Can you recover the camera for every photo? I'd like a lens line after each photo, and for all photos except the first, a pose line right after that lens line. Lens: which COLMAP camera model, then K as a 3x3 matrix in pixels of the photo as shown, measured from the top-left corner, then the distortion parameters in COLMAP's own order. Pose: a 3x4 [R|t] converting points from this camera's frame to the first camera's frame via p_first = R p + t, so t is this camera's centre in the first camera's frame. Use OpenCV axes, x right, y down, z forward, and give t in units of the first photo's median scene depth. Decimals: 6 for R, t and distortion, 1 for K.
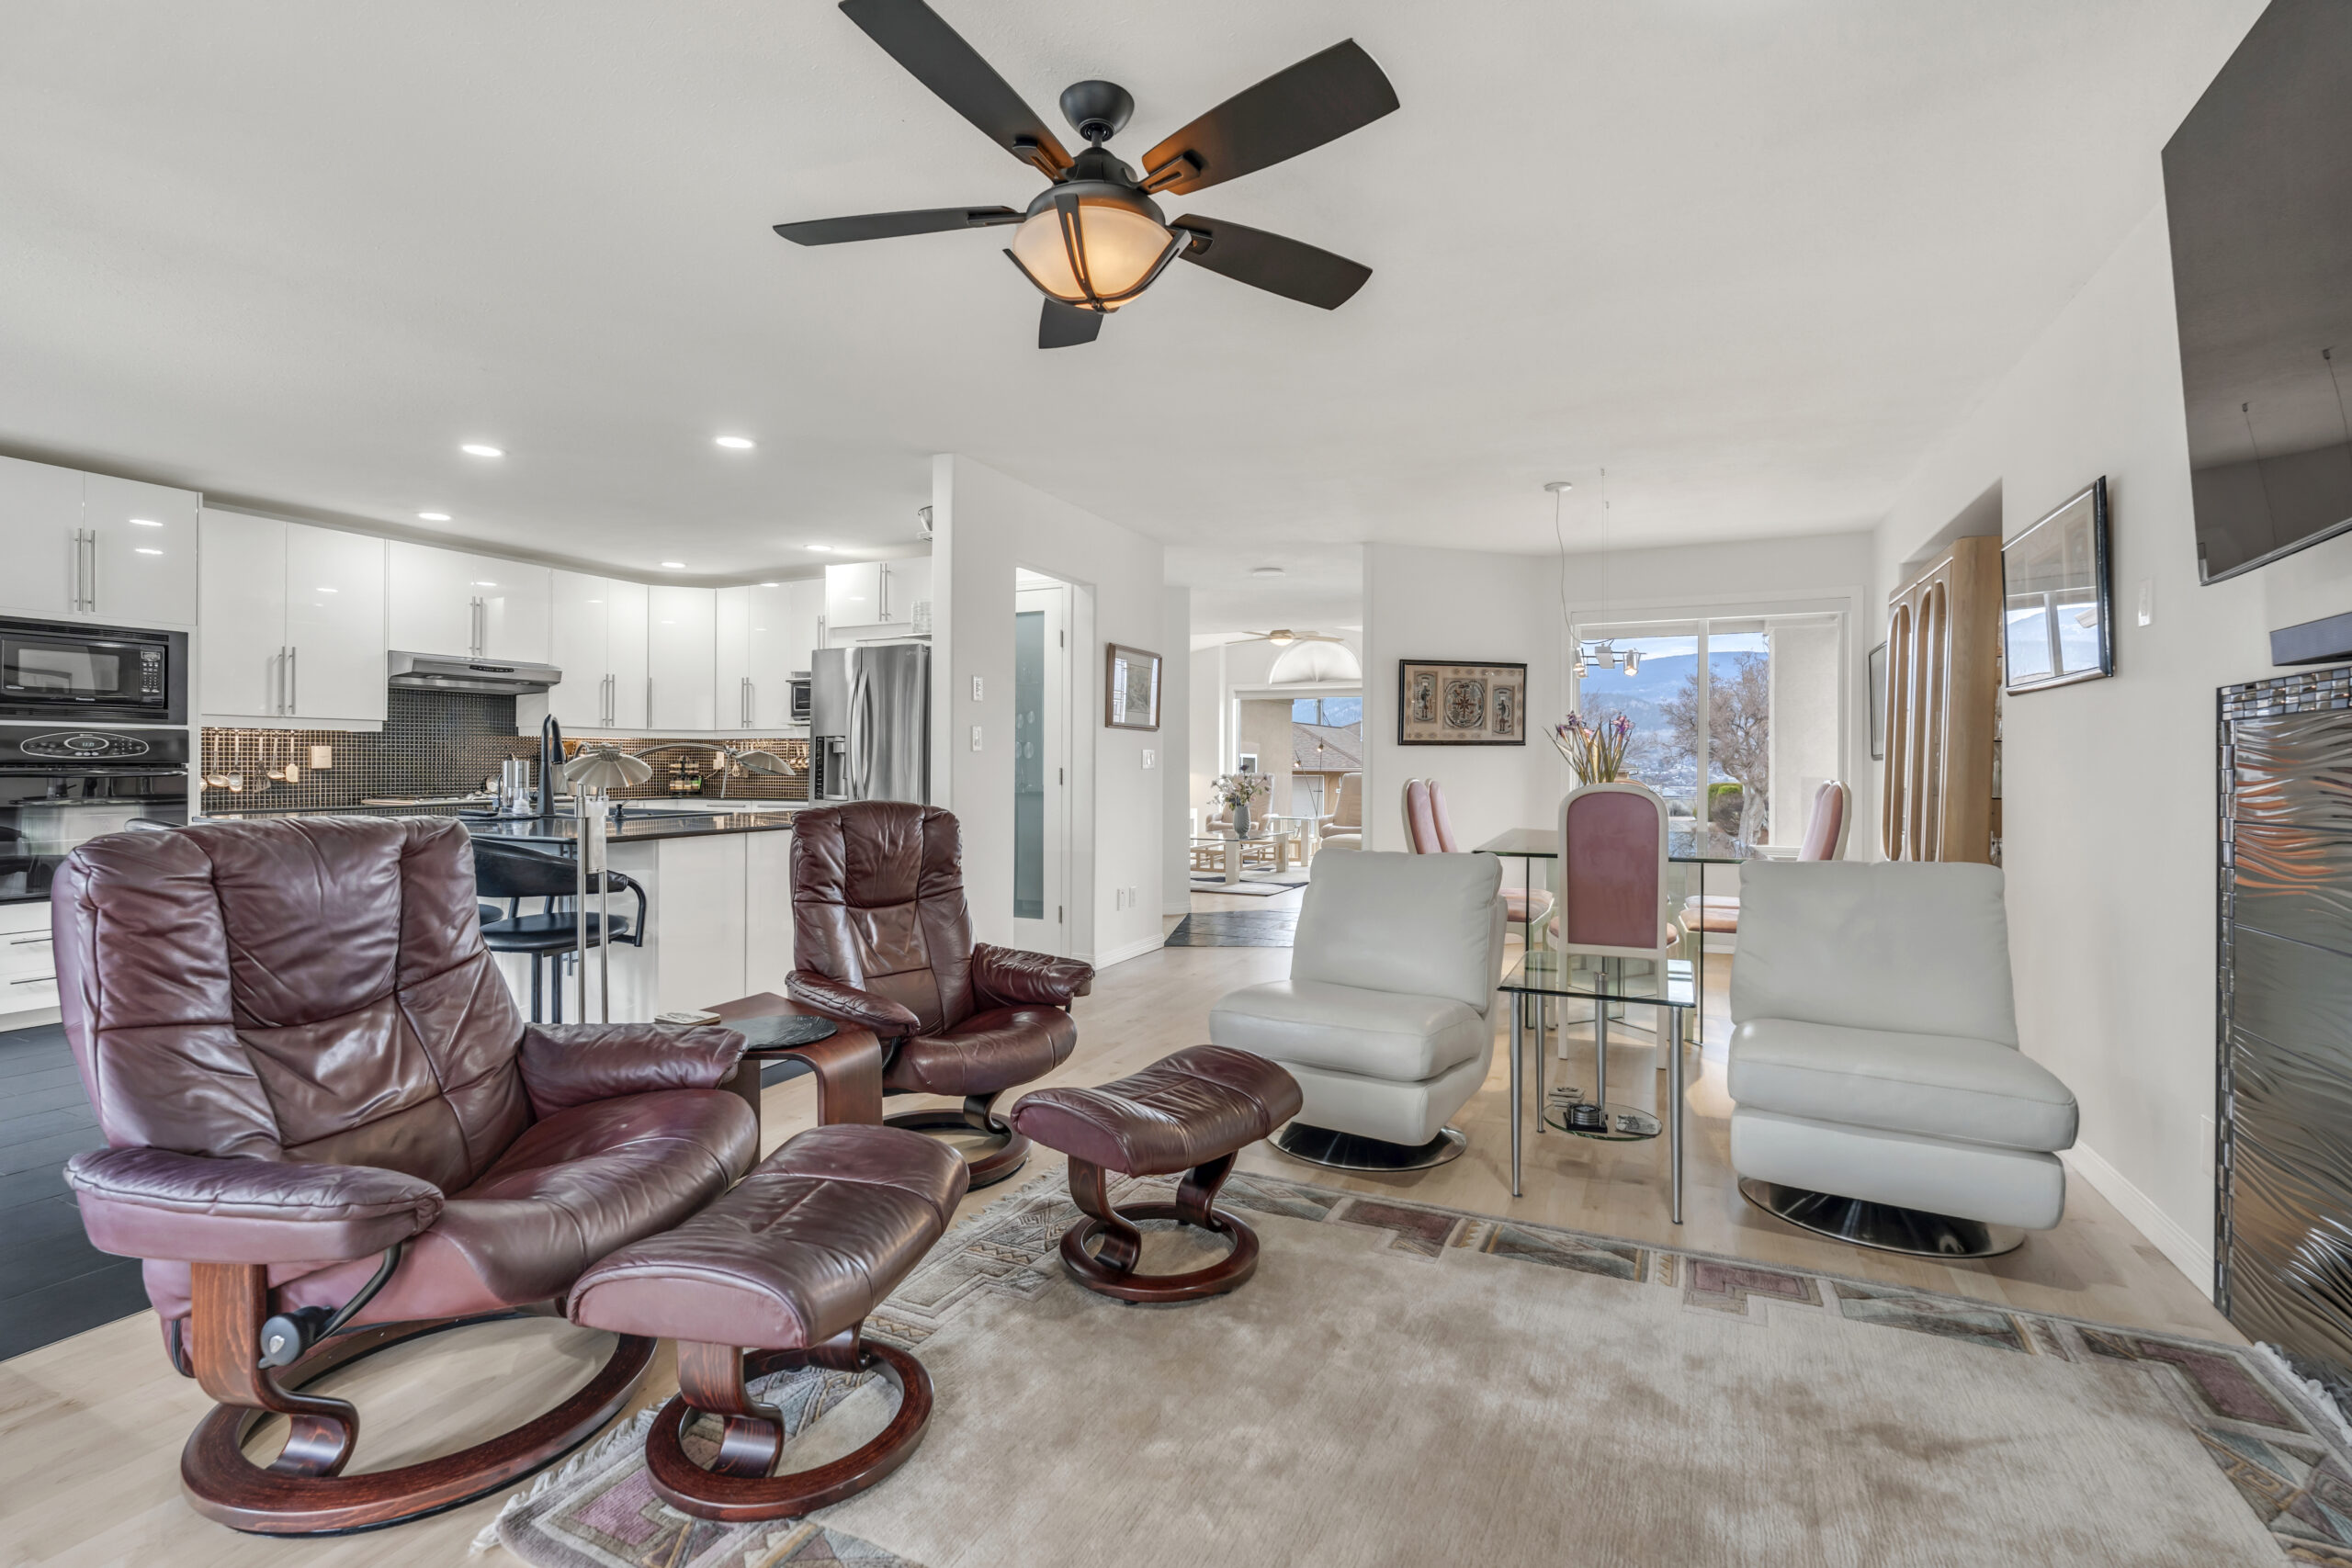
lens RADIAL K [[1040.8, 0, 1171.5], [0, 1040.8, 761.2], [0, 0, 1]] dist [-0.002914, 0.001335]
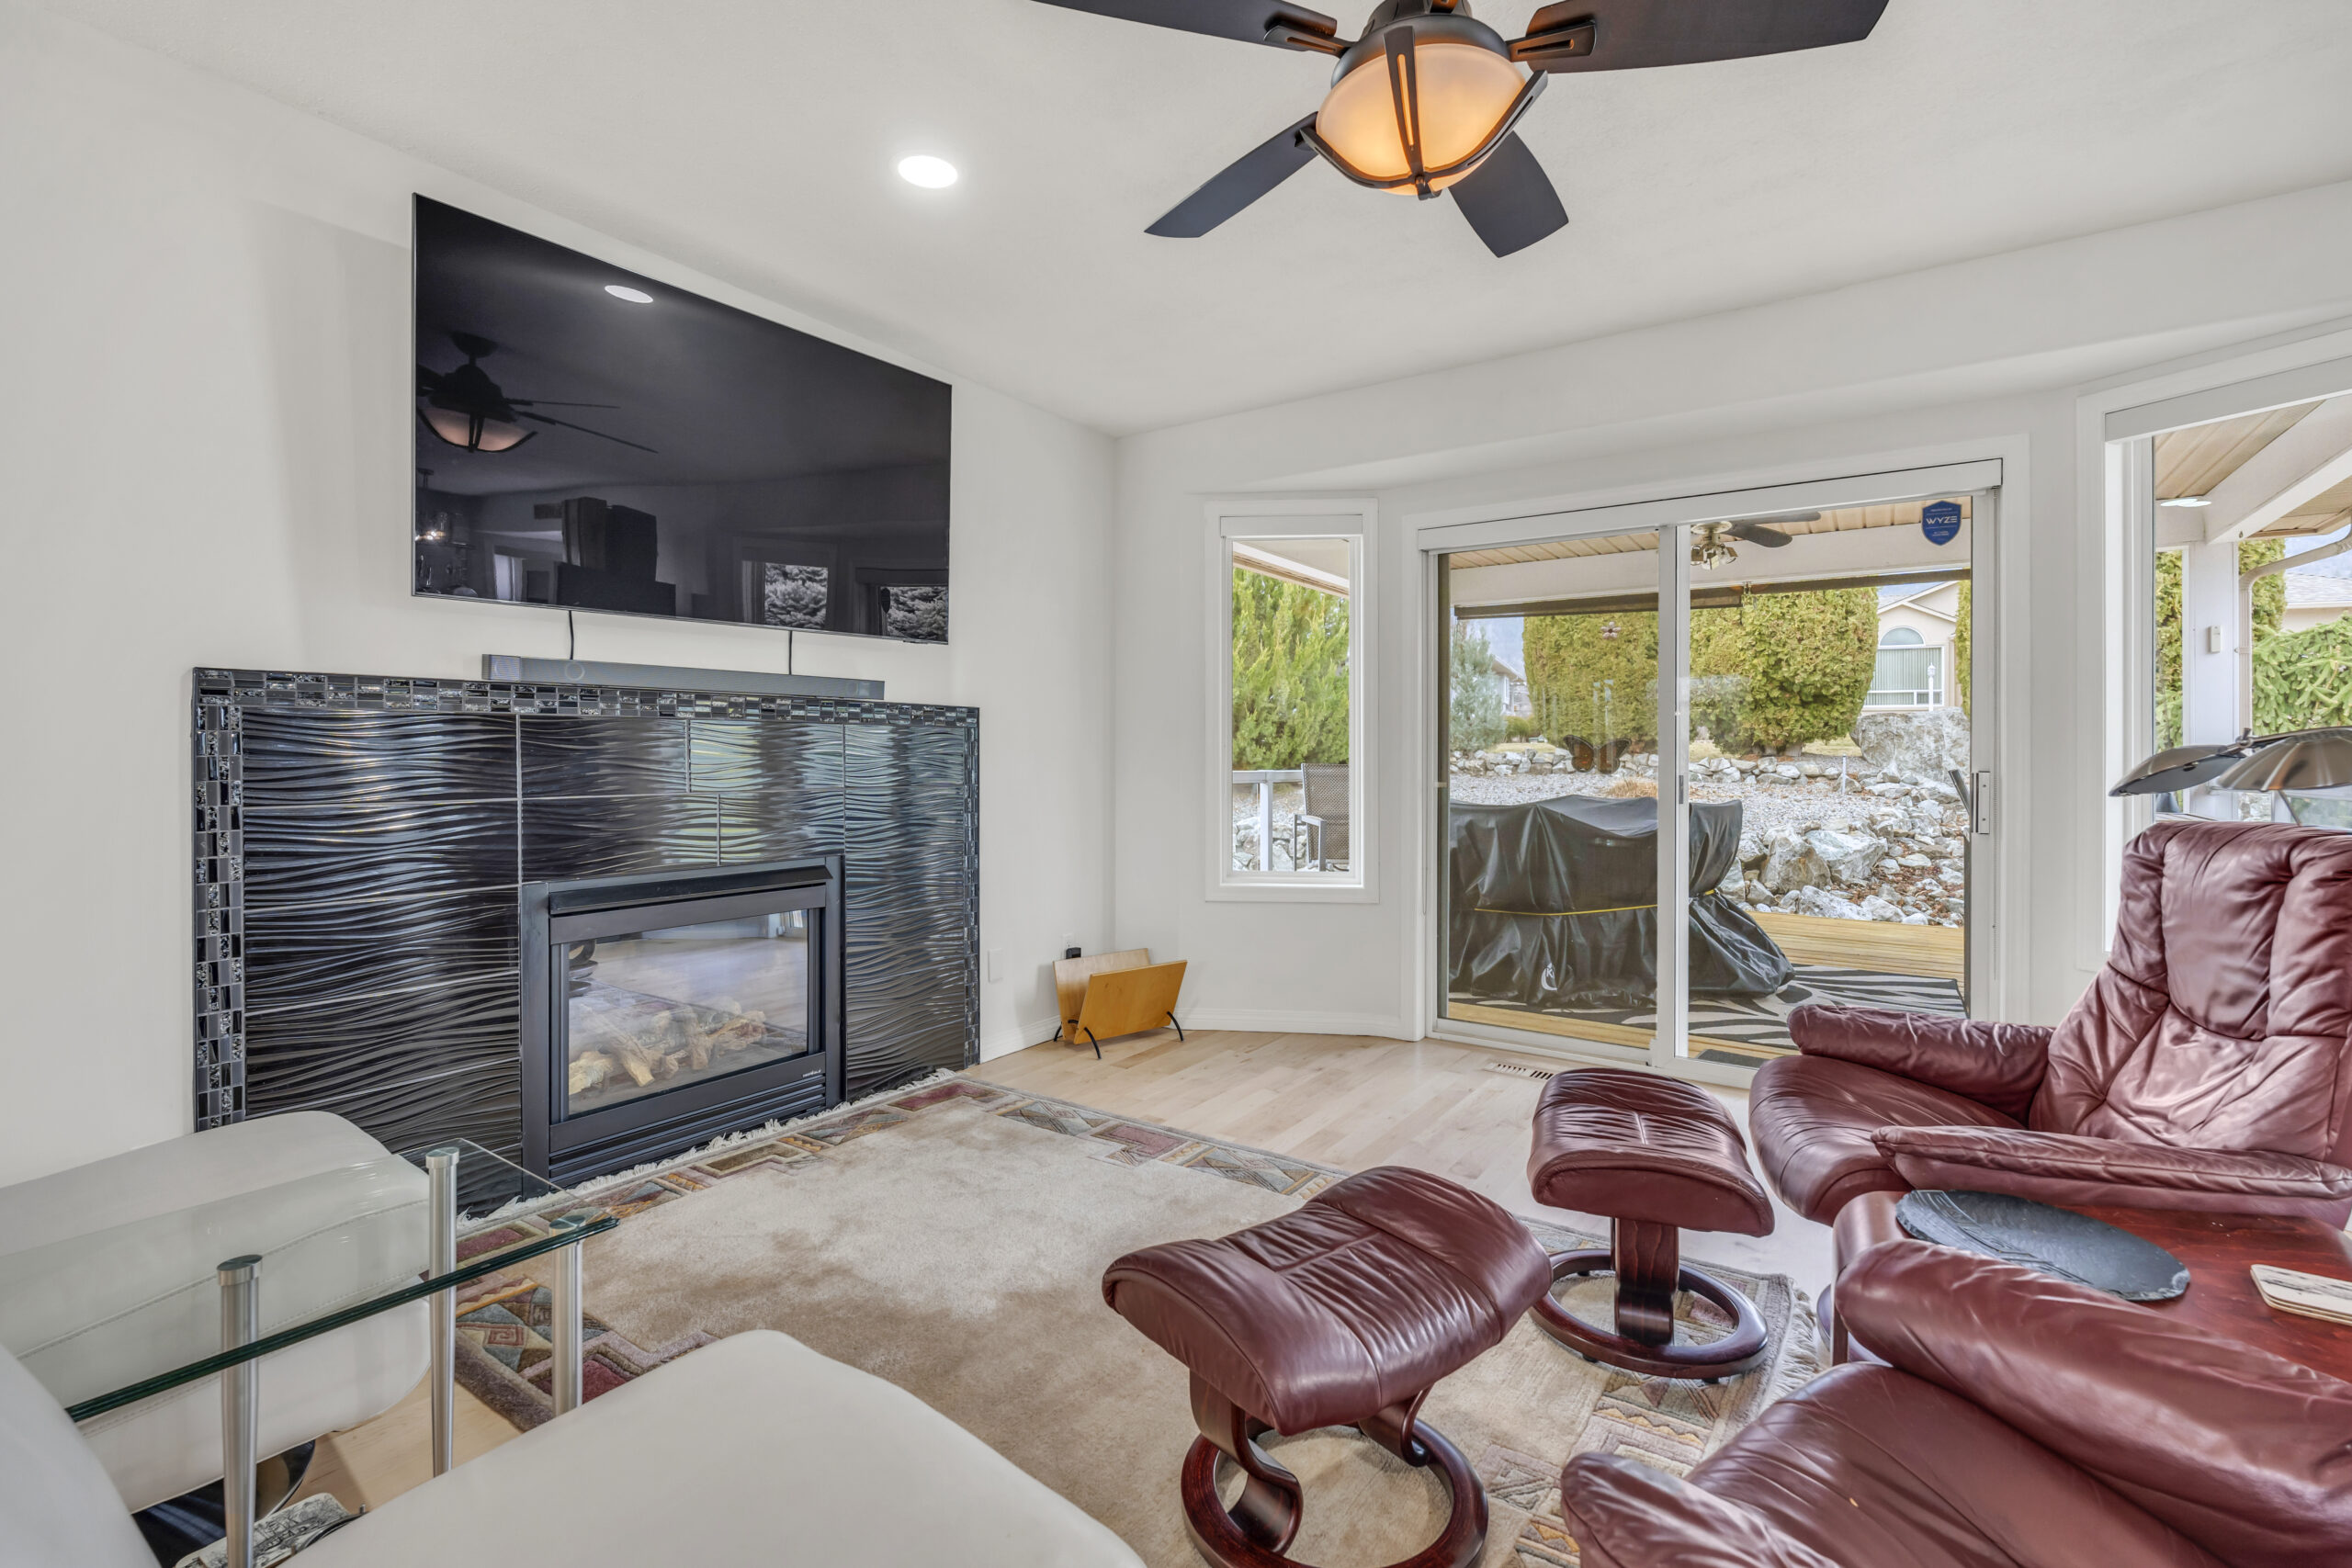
lens RADIAL K [[1040.8, 0, 1175.7], [0, 1040.8, 765.1], [0, 0, 1]] dist [-0.002914, 0.001335]
pose [[-0.987403, -0.001707, 0.158217, -0.013709], [-0.002060, 0.999996, -0.002064, 0.014670], [-0.158213, -0.002364, -0.987402, 1.577568]]
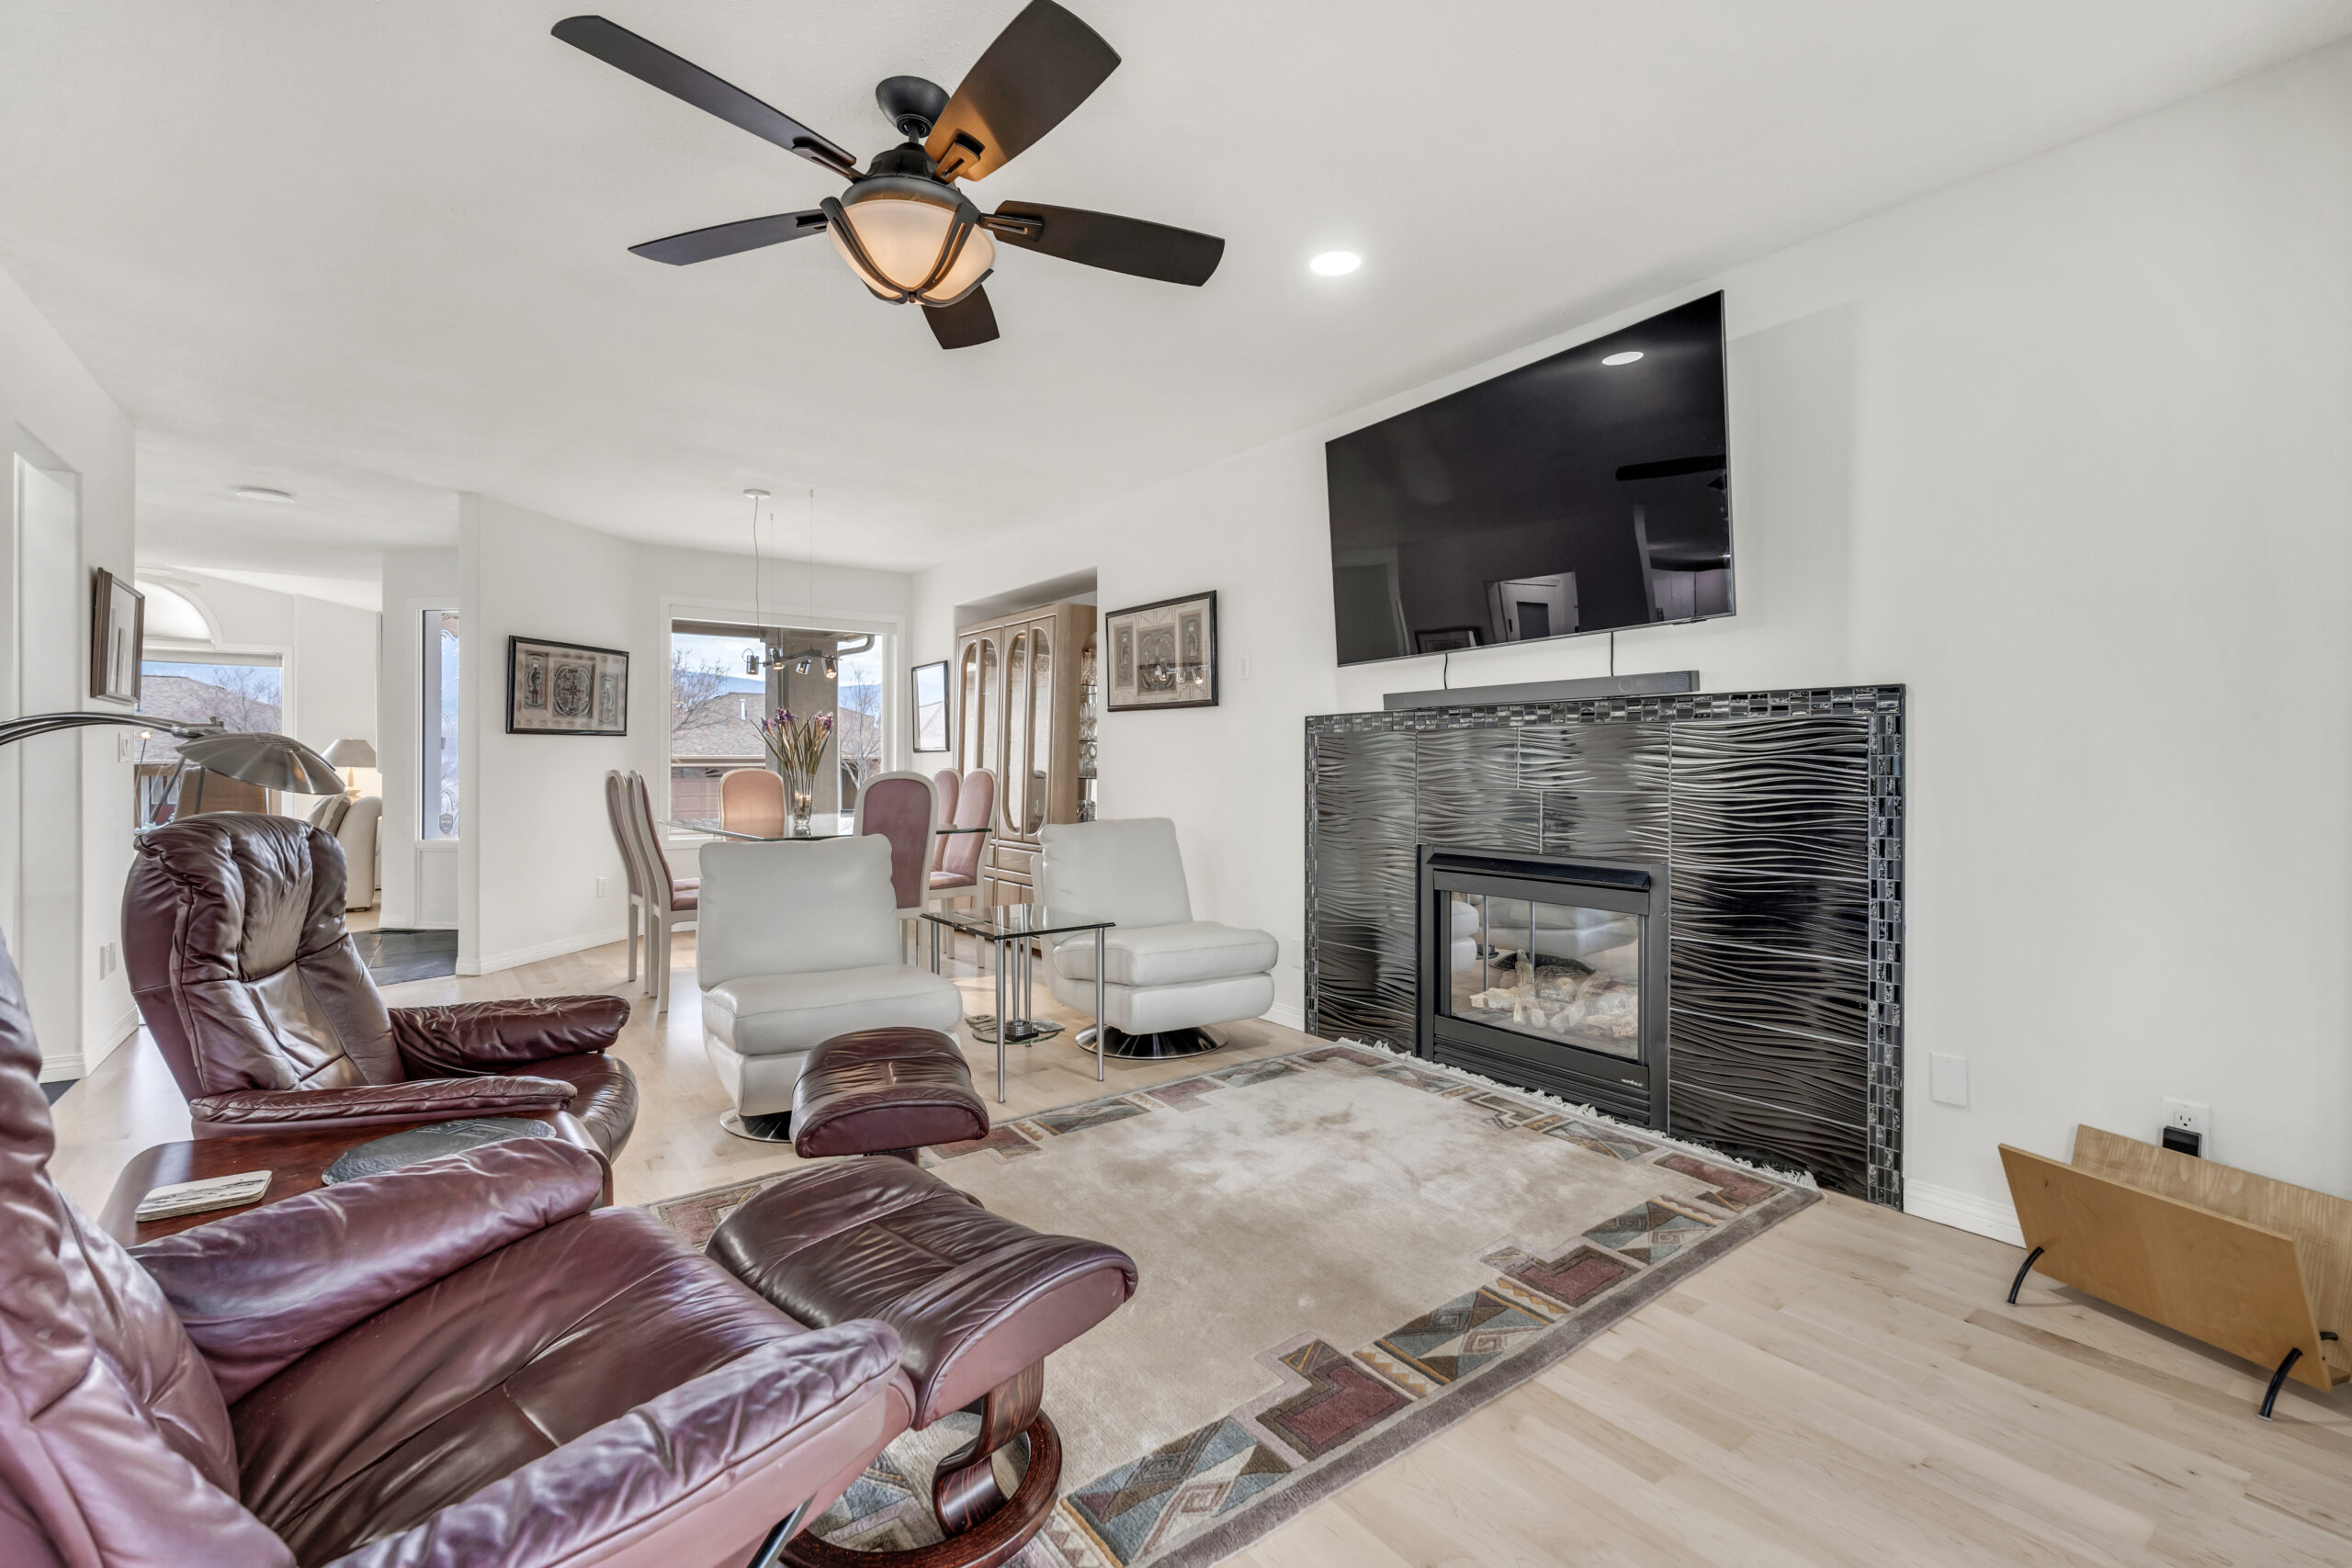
lens RADIAL K [[1040.8, 0, 1161.0], [0, 1040.8, 770.7], [0, 0, 1]] dist [-0.002914, 0.001335]
pose [[0.479903, -0.012040, 0.877239, -0.740962], [-0.003464, 0.999872, 0.015619, 0.000192], [-0.877315, -0.010534, 0.479800, 0.264631]]
